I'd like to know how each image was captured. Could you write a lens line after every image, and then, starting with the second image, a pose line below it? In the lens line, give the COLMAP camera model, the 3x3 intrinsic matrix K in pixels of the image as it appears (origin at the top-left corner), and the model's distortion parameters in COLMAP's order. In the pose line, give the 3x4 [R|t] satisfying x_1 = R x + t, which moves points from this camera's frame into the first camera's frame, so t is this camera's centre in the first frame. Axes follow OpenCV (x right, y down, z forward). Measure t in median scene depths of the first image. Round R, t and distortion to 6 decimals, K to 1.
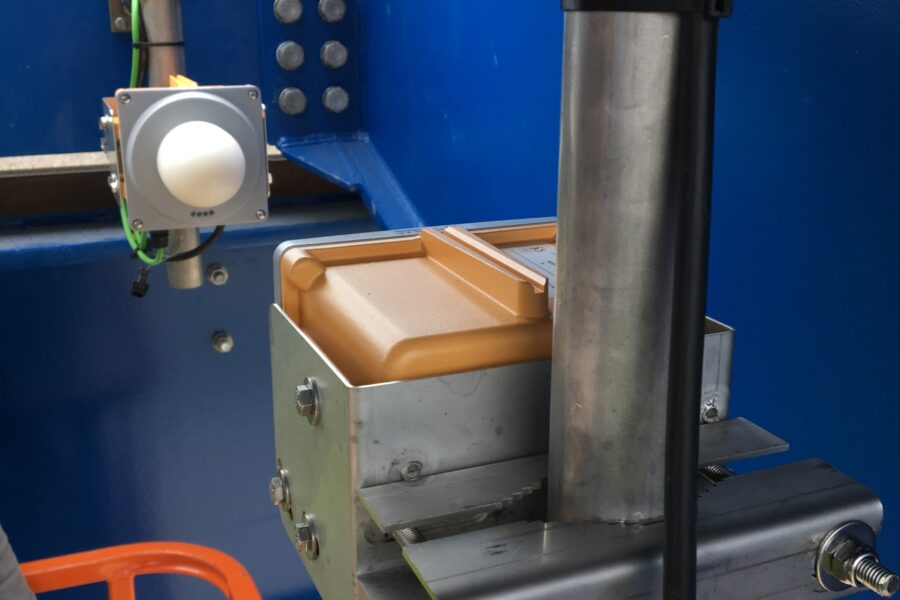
lens RADIAL K [[992.0, 0, 450.6], [0, 992.0, 290.0], [0, 0, 1]] dist [0.107713, -0.281388]
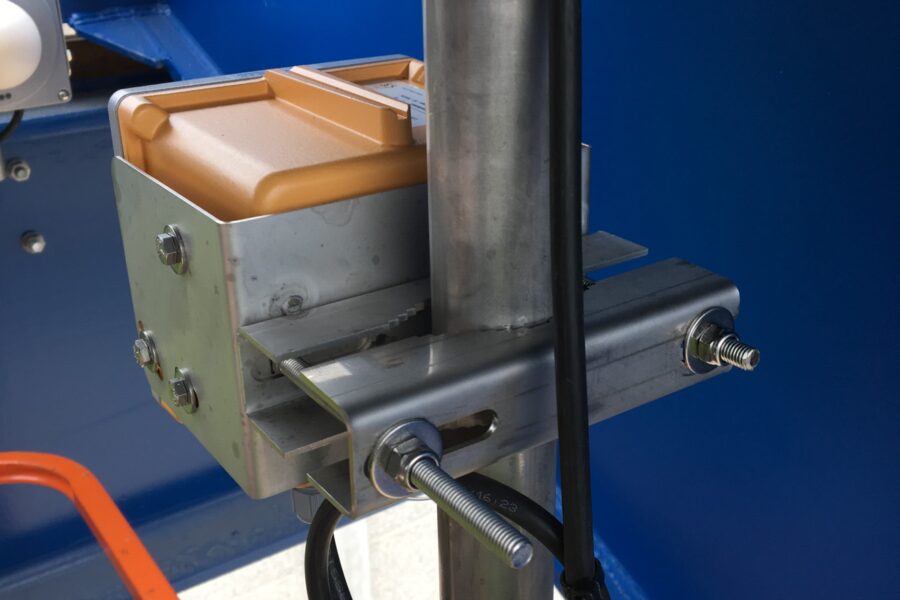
lens RADIAL K [[988.7, 0, 450.0], [0, 988.7, 300.0], [0, 0, 1]] dist [0.096408, -0.241697]
pose [[0.980288, -0.095168, 0.173146, -0.043876], [0.073019, 0.988811, 0.130084, 0.047092], [-0.183588, -0.114877, 0.976268, 0.010436]]
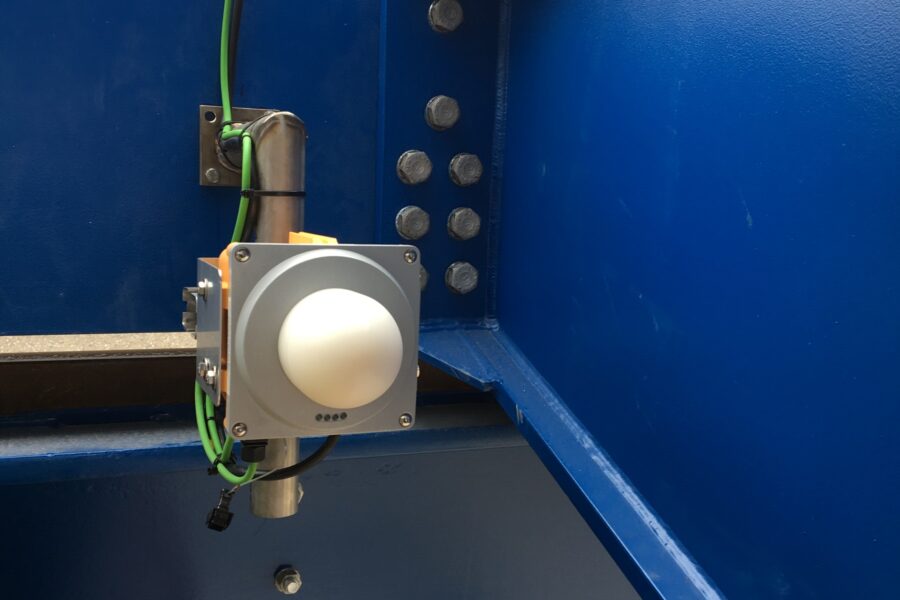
lens RADIAL K [[992.0, 0, 450.6], [0, 992.0, 290.0], [0, 0, 1]] dist [0.107713, -0.281388]
pose [[0.999433, 0.033600, -0.002288, -0.413155], [-0.033371, 0.978886, -0.201665, -0.063207], [-0.004536, 0.201627, 0.979452, 0.723771]]
